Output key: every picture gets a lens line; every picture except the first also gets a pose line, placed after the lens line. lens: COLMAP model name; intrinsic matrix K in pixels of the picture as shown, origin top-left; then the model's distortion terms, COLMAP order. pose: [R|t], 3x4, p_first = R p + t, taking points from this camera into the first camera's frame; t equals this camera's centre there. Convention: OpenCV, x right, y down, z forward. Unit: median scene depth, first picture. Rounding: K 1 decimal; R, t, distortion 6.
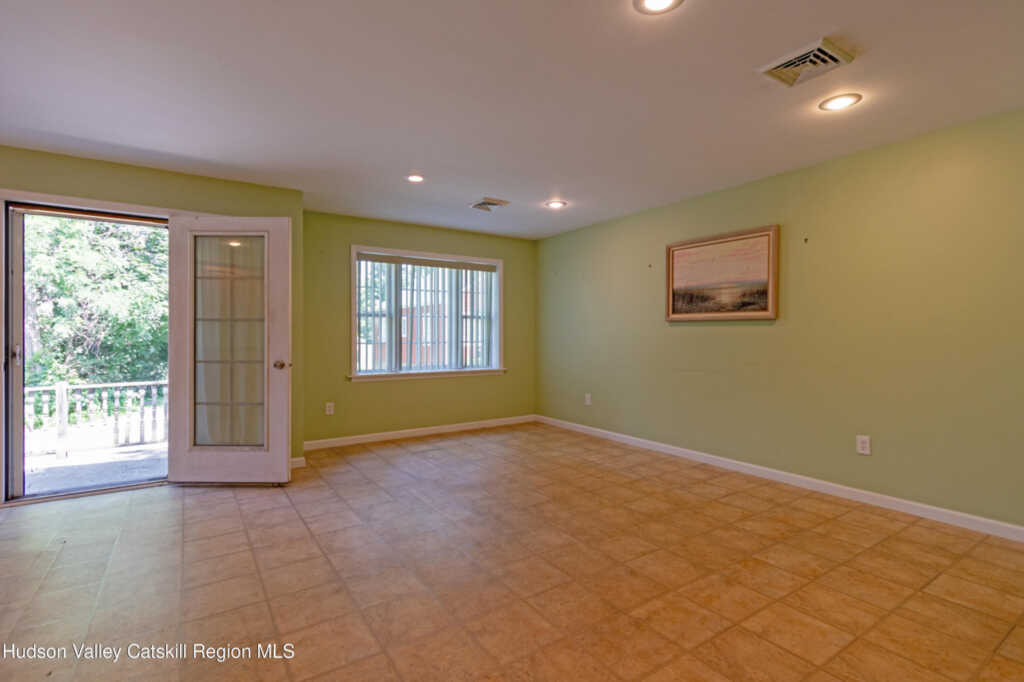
lens RADIAL K [[476.8, 0, 511.4], [0, 476.8, 335.8], [0, 0, 1]] dist [0.018870, -0.000259]
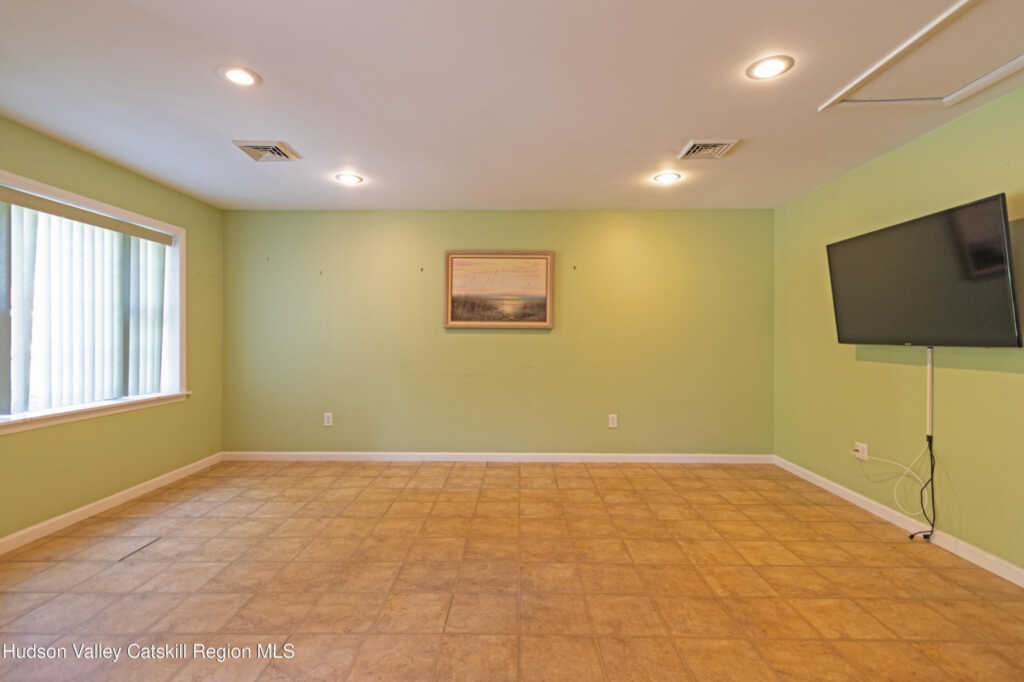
lens RADIAL K [[476.8, 0, 511.4], [0, 476.8, 335.8], [0, 0, 1]] dist [0.018870, -0.000259]
pose [[0.573572, -0.000366, 0.819155, -0.471973], [-0.000930, 0.999999, 0.001098, -0.017264], [-0.819155, -0.001392, 0.573571, 0.369664]]
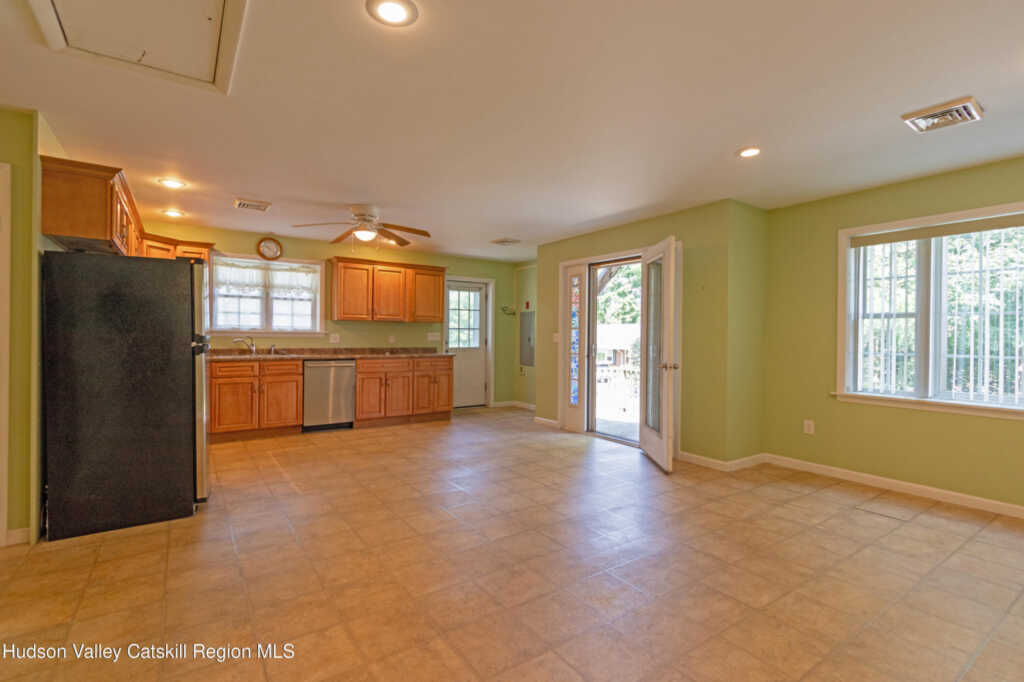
lens RADIAL K [[476.8, 0, 511.4], [0, 476.8, 335.8], [0, 0, 1]] dist [0.018870, -0.000259]
pose [[0.018378, 0.006350, -0.999811, 0.591451], [-0.008838, 0.999942, 0.006189, -0.016573], [0.999792, 0.008722, 0.018433, 0.550079]]
